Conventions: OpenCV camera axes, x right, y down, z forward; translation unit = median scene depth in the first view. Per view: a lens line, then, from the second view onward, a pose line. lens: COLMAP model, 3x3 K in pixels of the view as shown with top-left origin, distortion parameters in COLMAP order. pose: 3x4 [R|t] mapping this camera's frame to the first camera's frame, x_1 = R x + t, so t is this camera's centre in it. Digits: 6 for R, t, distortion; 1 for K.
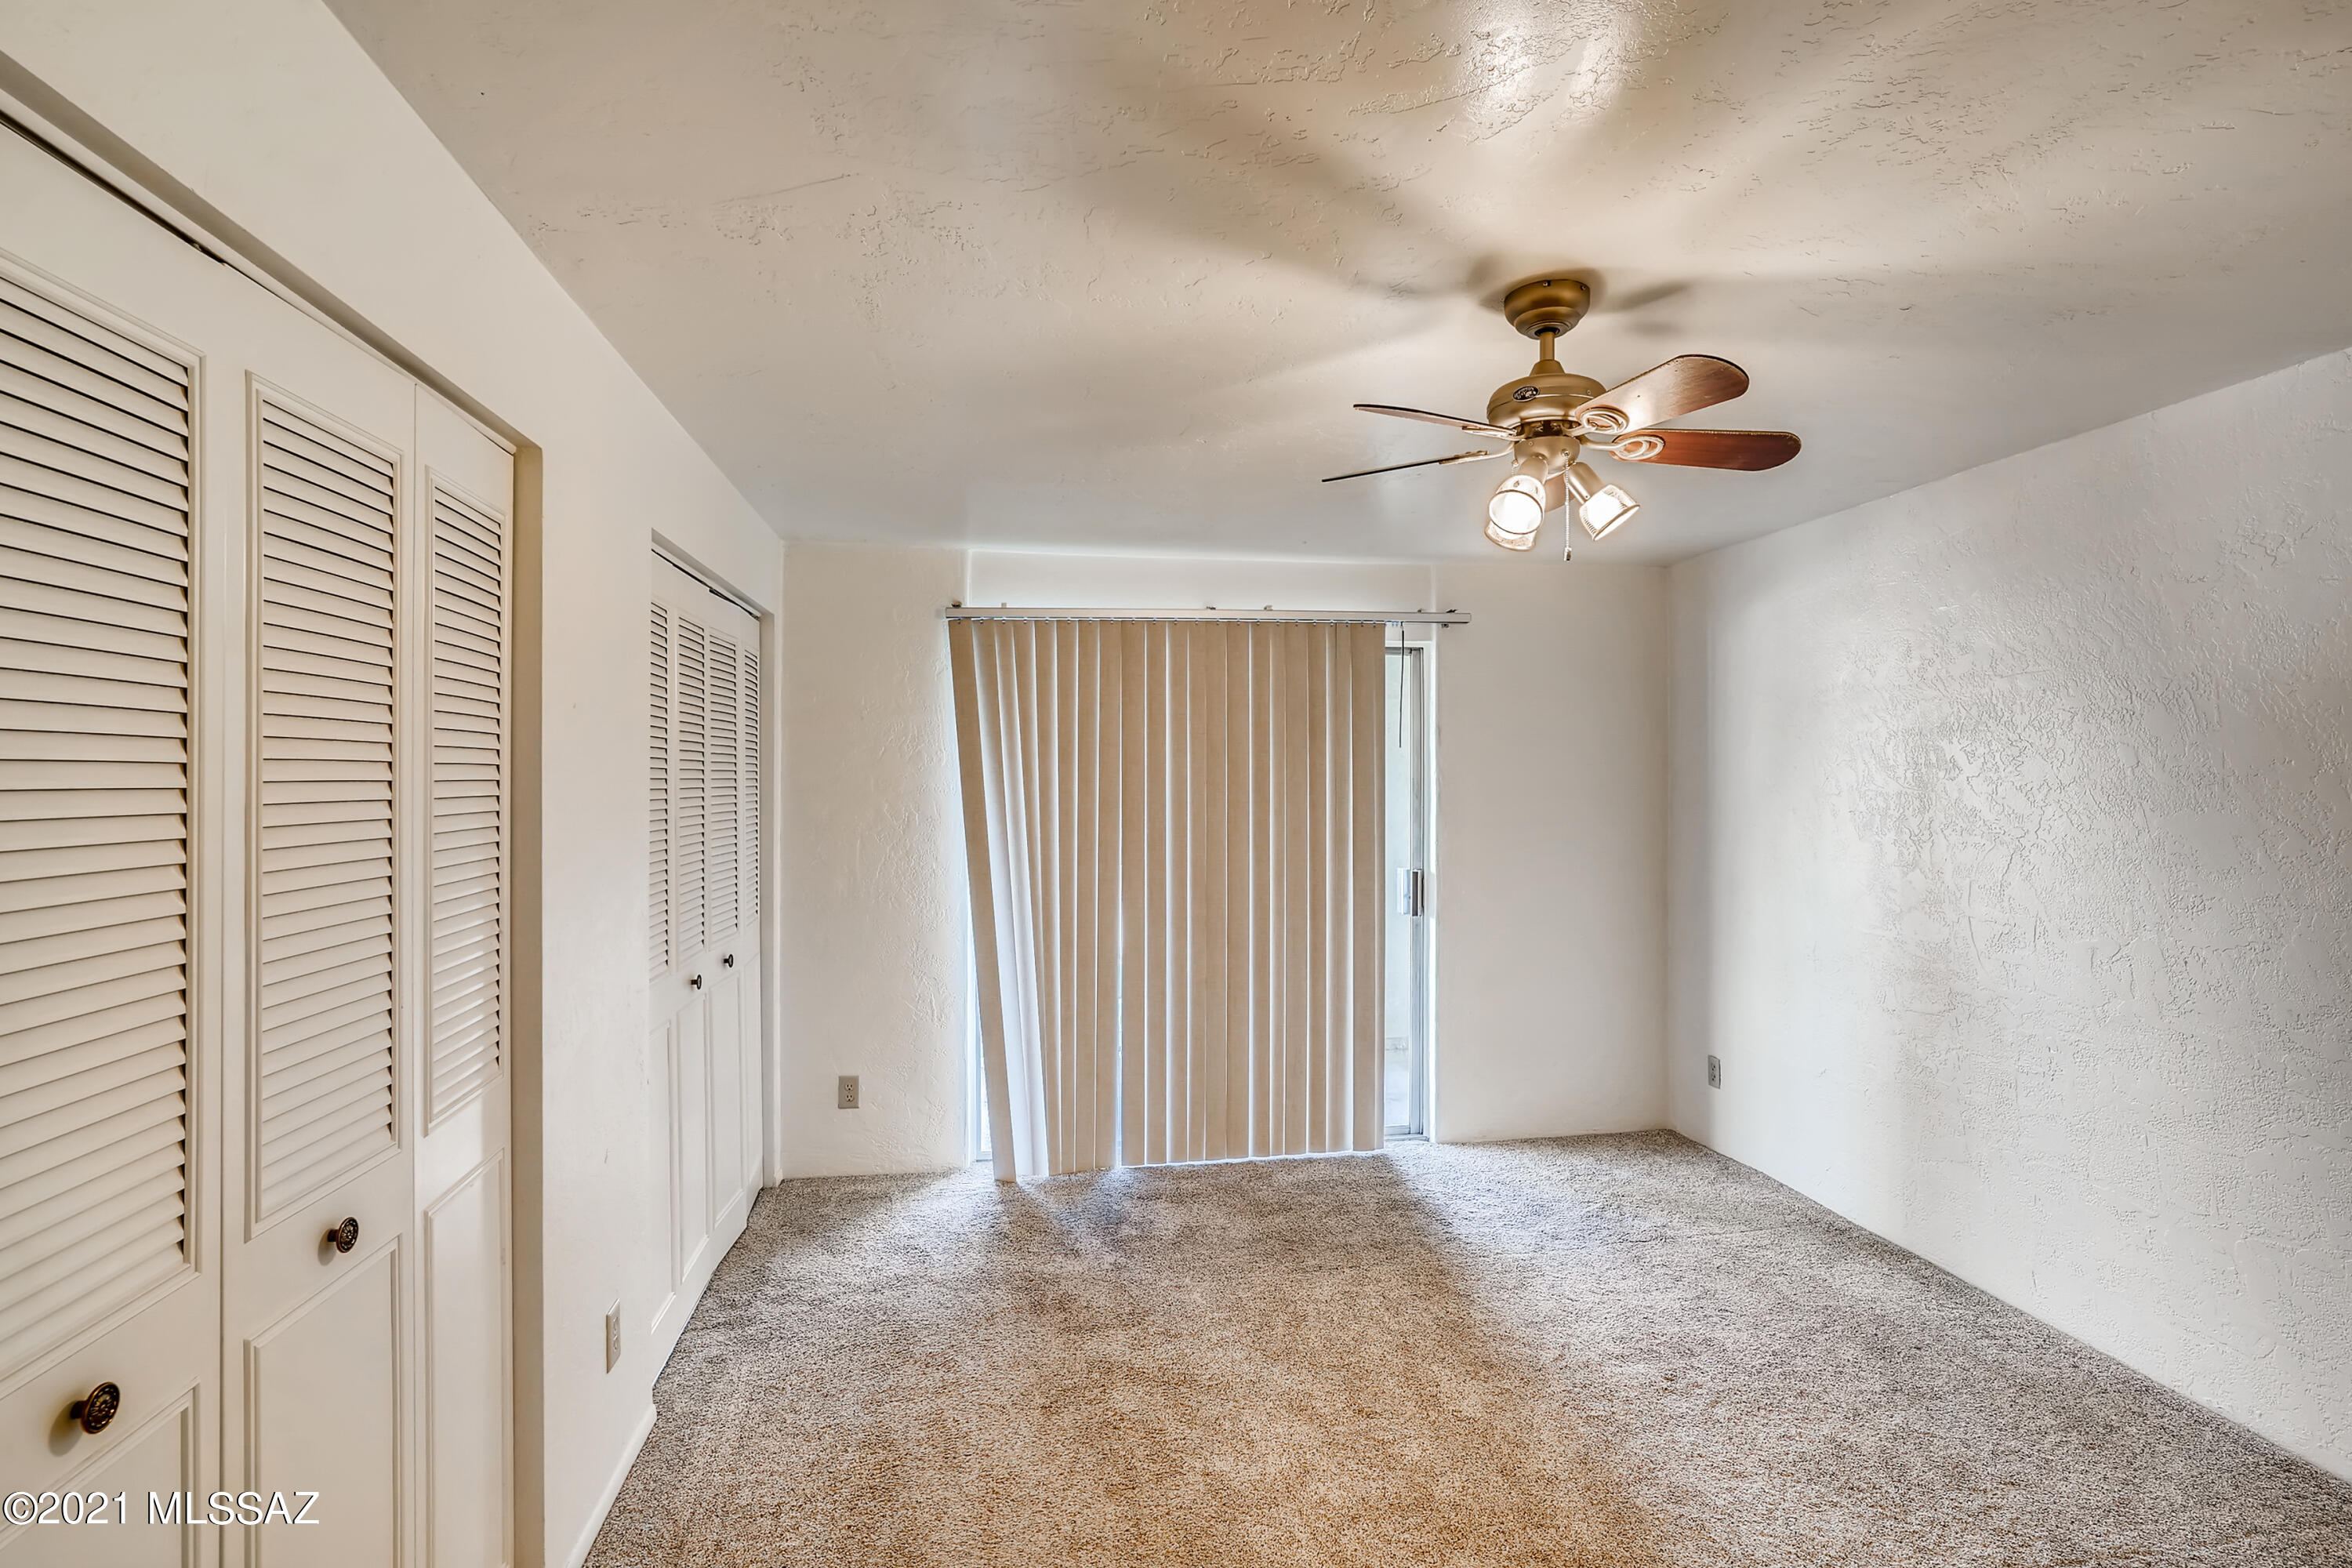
lens RADIAL K [[1169.3, 0, 1180.5], [0, 1169.3, 775.8], [0, 0, 1]] dist [-0.048230, 0.028566]
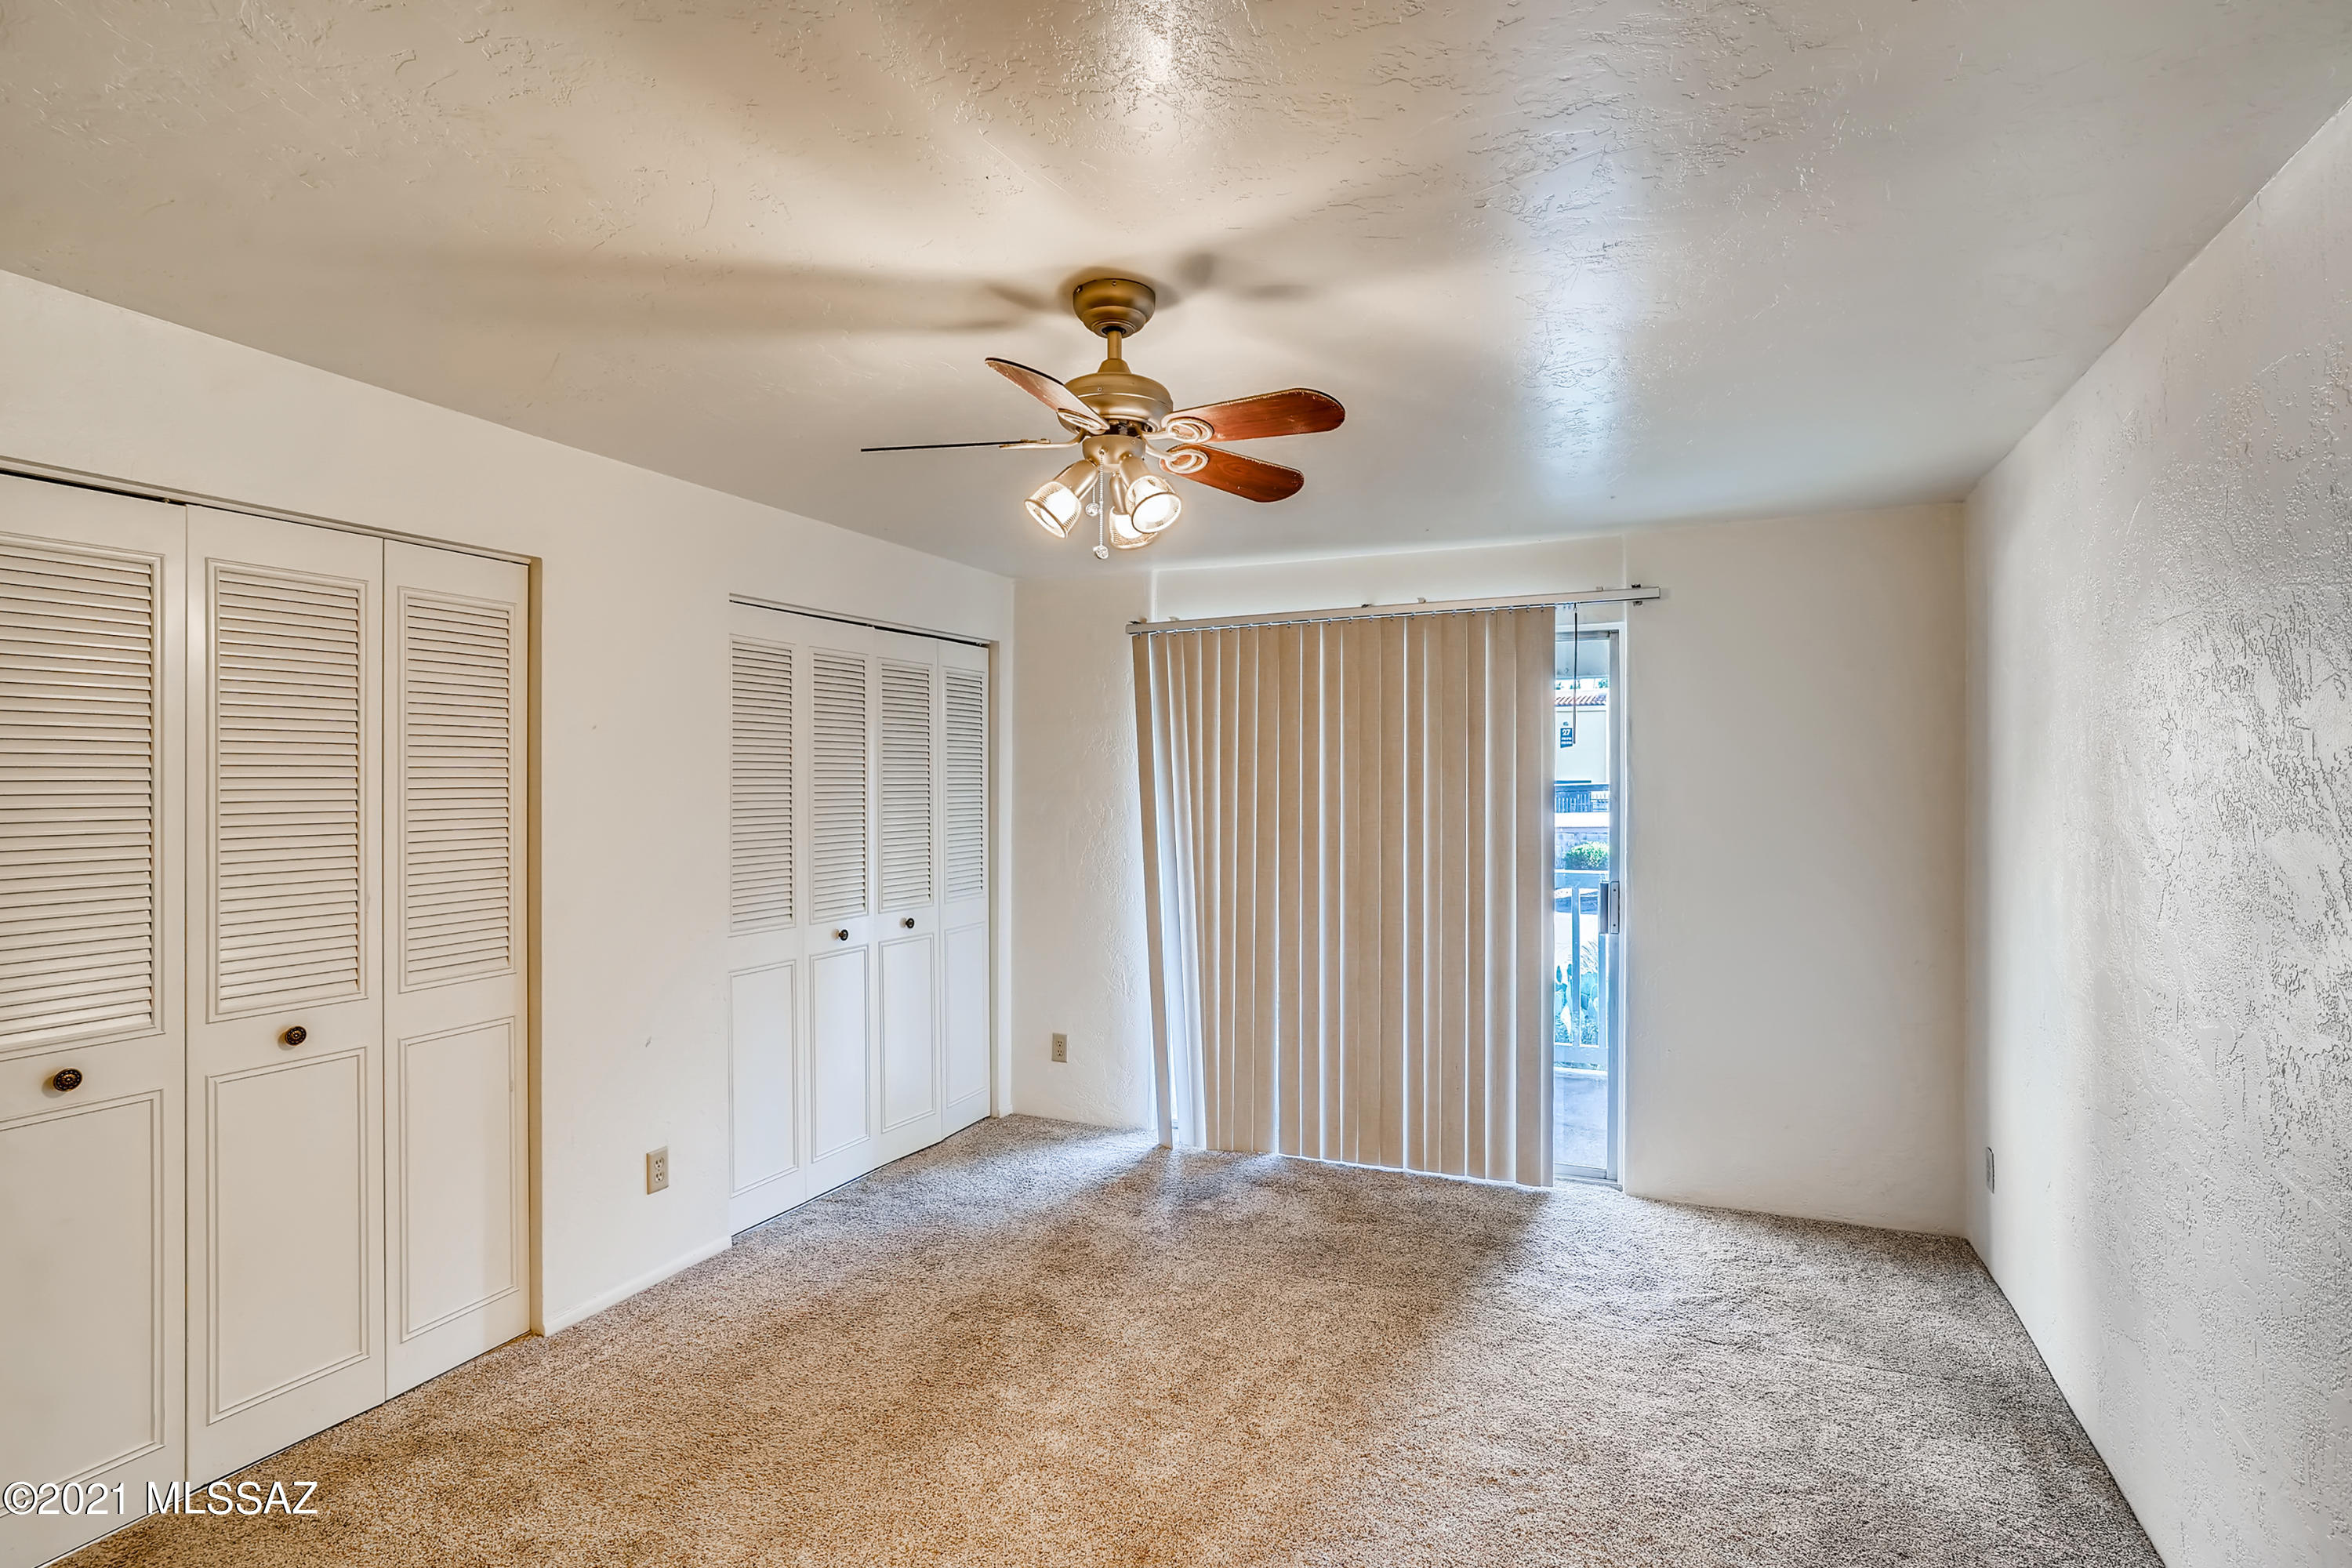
lens RADIAL K [[1169.3, 0, 1180.5], [0, 1169.3, 775.8], [0, 0, 1]] dist [-0.048230, 0.028566]
pose [[0.833359, -0.001014, -0.552731, 0.457312], [0.000133, 0.999999, -0.001634, 0.002234], [0.552732, 0.001288, 0.833358, 0.094227]]
